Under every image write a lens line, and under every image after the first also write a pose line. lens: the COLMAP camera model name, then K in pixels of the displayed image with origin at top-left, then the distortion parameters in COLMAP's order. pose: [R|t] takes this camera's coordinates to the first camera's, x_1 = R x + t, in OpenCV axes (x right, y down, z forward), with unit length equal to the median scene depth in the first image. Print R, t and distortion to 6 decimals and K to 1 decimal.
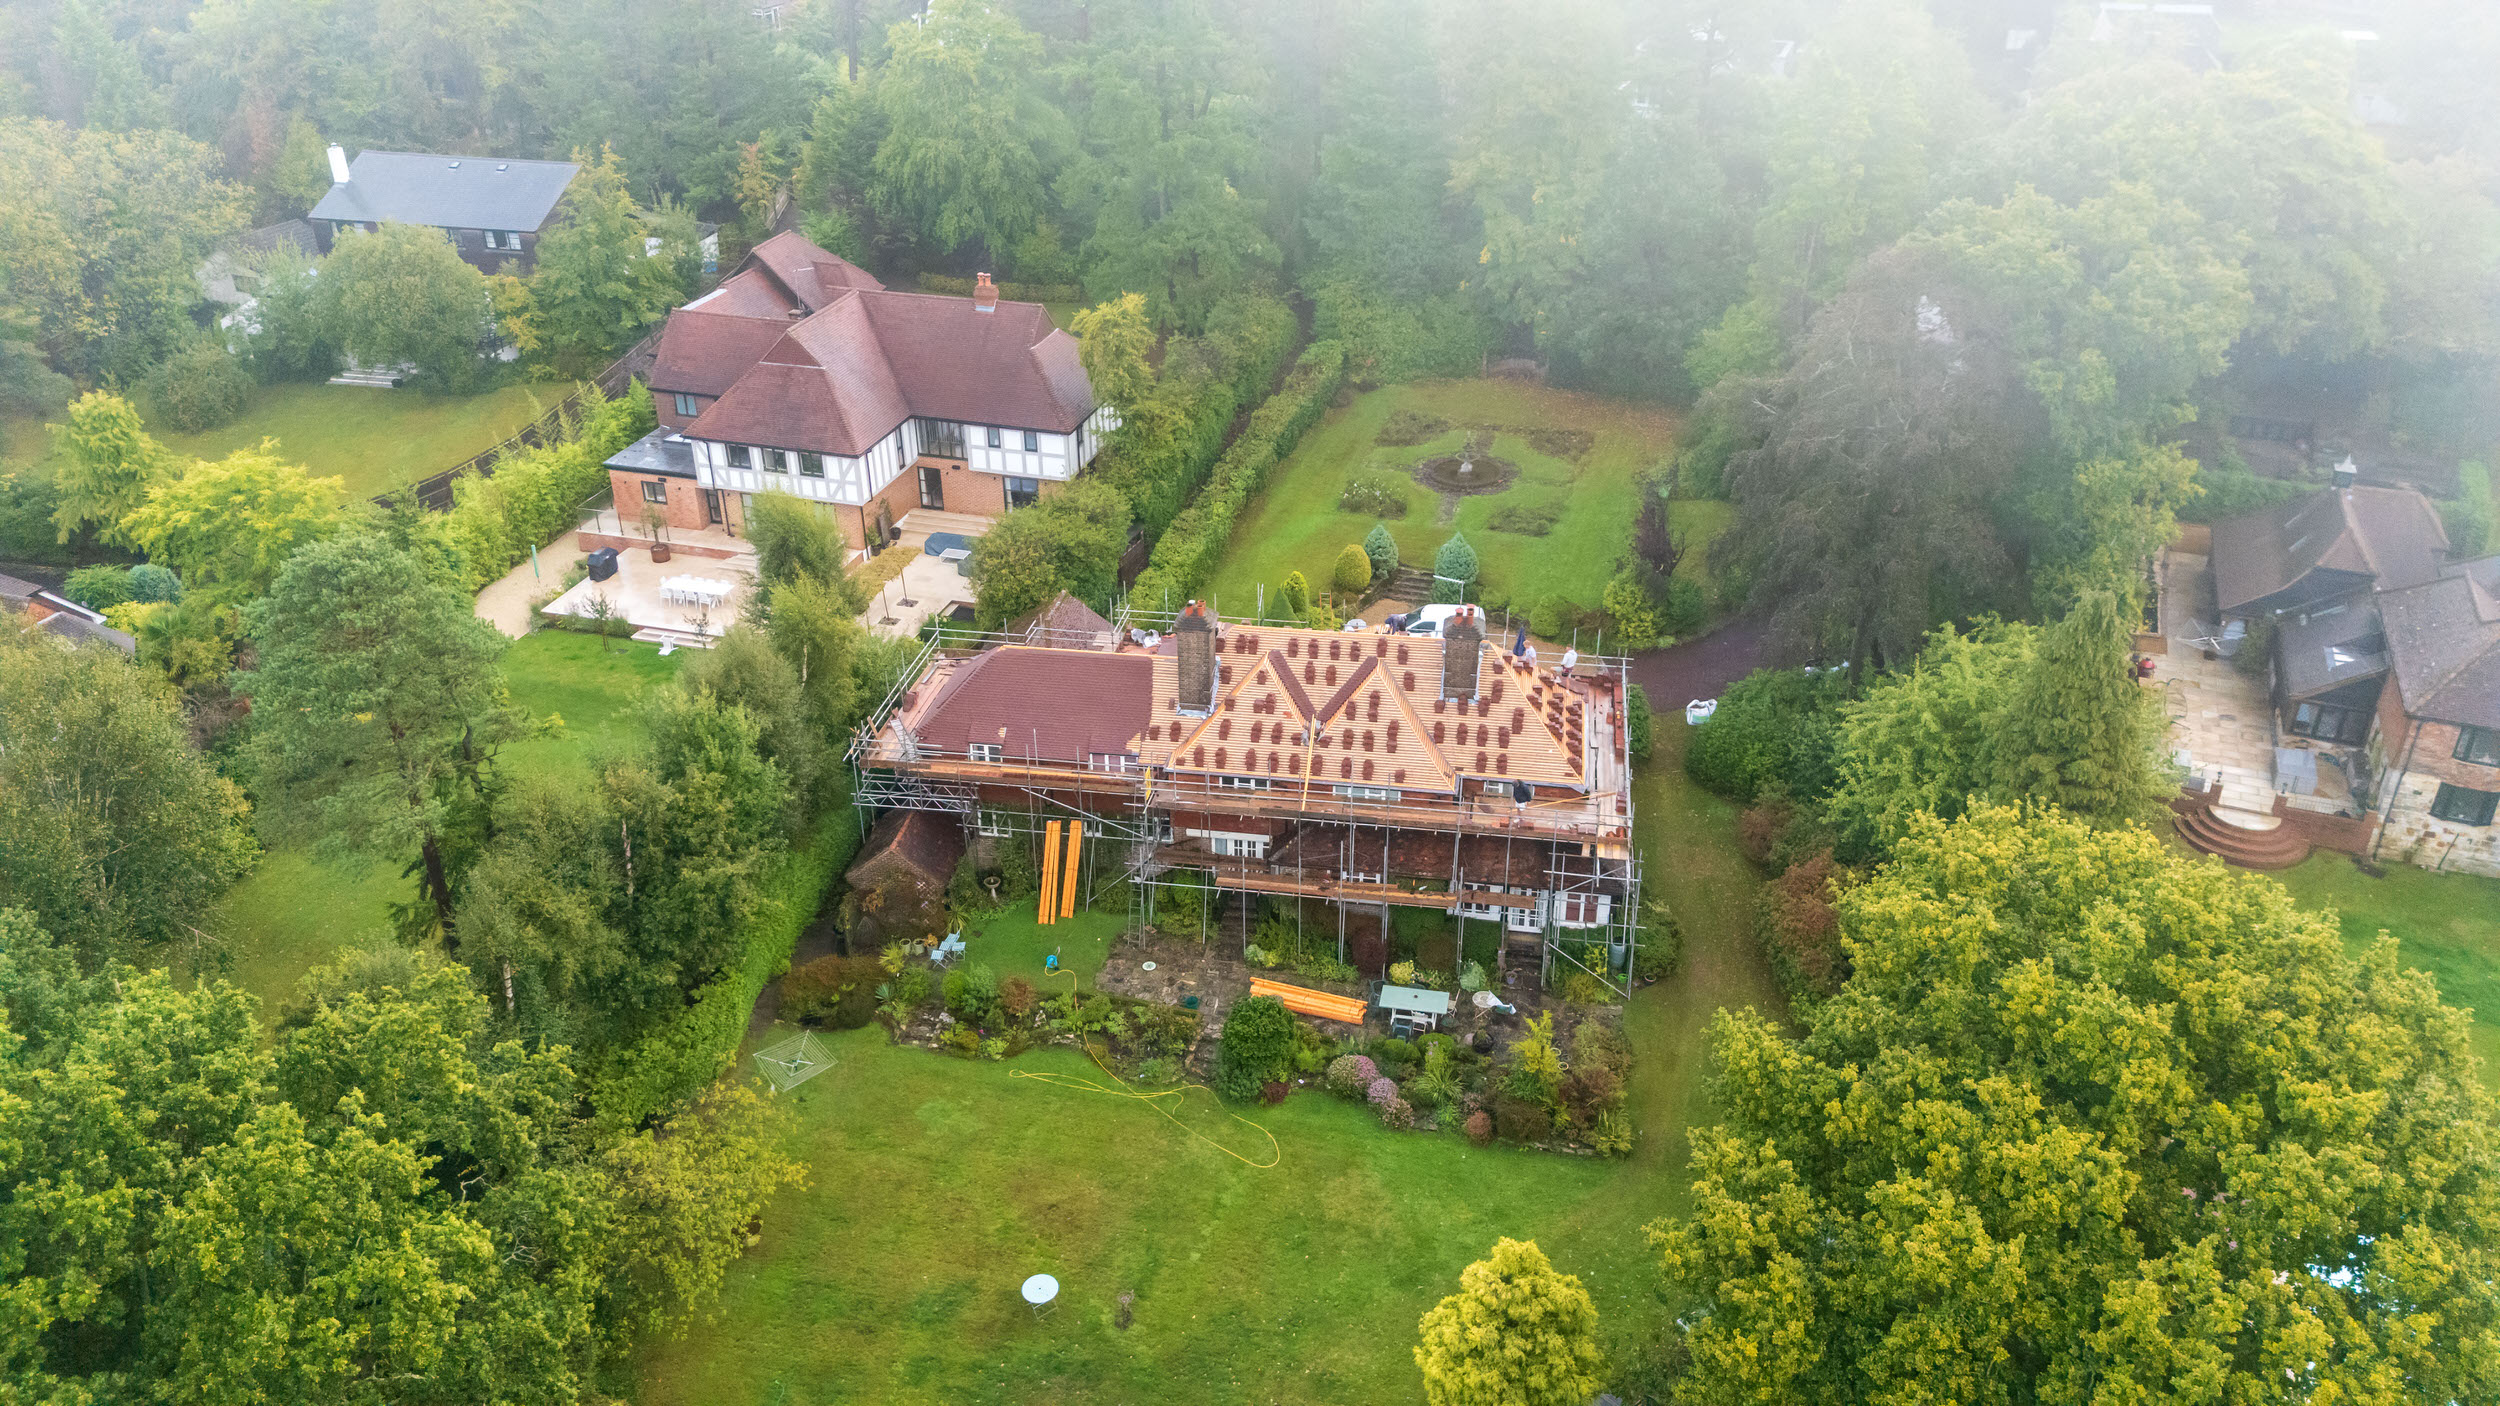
lens RADIAL K [[1803.6, 0, 1244.1], [0, 1803.6, 706.6], [0, 0, 1]] dist [0.045084, -0.007977]
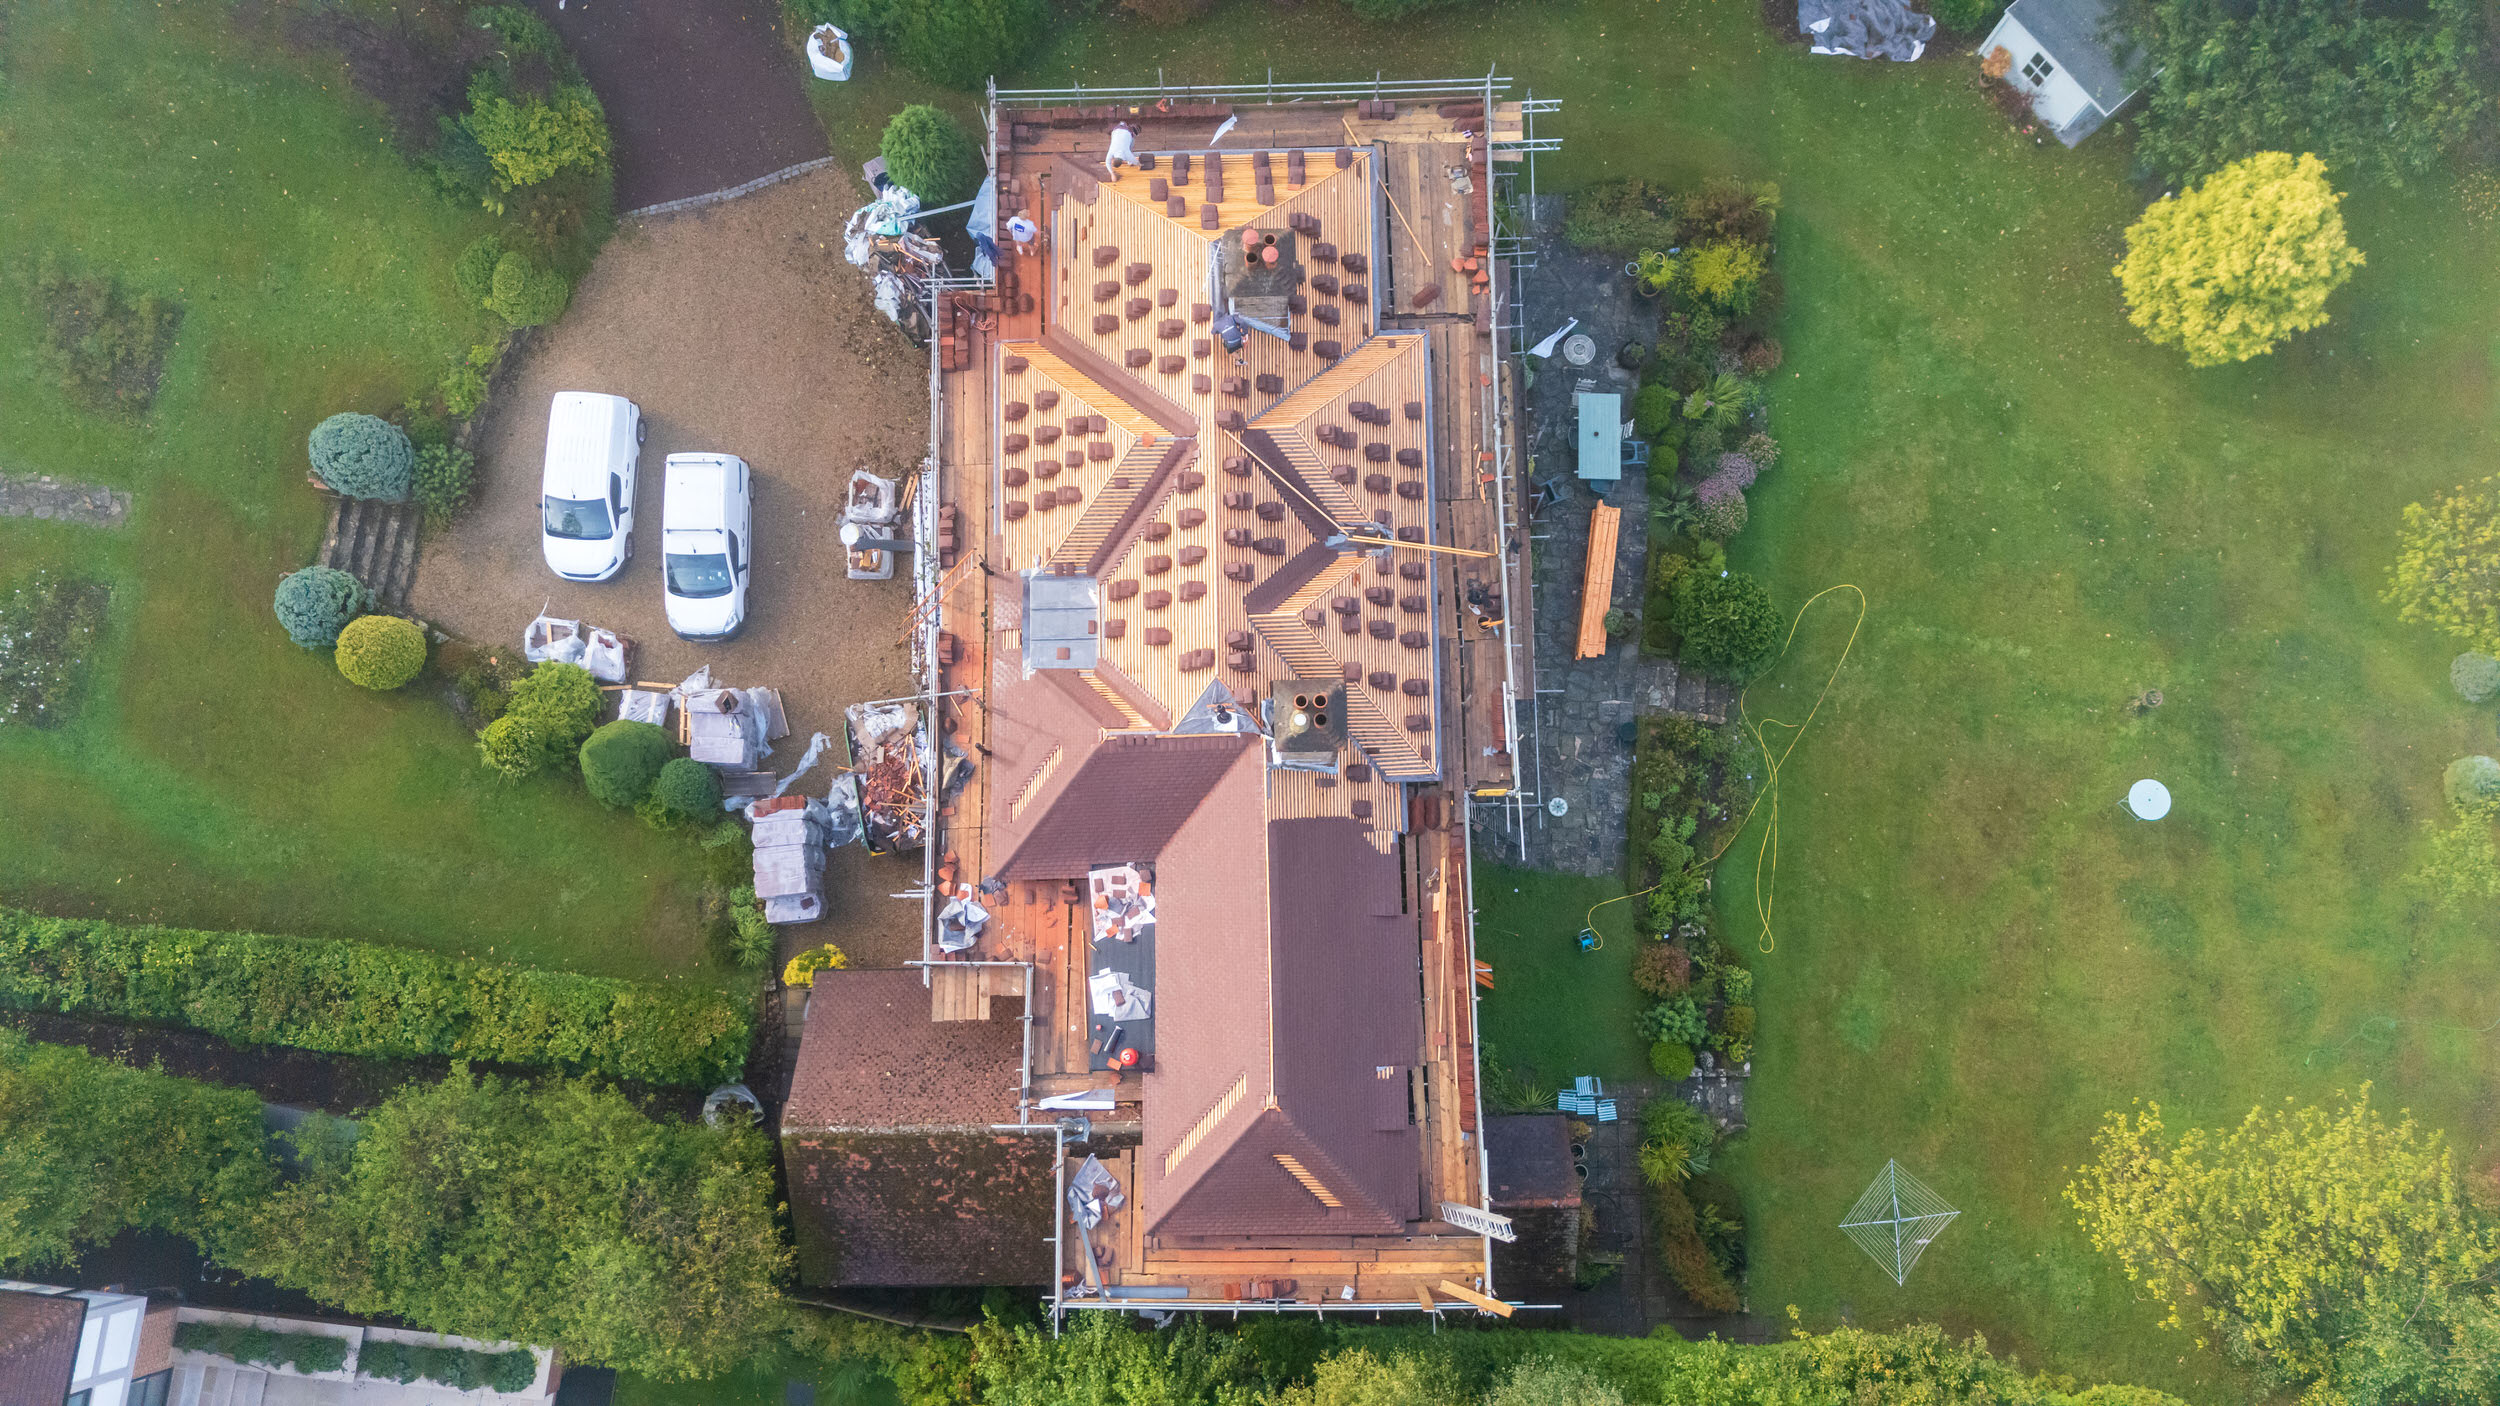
lens RADIAL K [[1797.6, 0, 1343.0], [0, 1797.6, 741.8], [0, 0, 1]] dist [0.045016, -0.001876]
pose [[-0.182946, -0.971024, 0.153763, -0.121302], [0.496233, 0.043811, 0.867083, -0.521461], [-0.848695, 0.234932, 0.473839, 0.733679]]
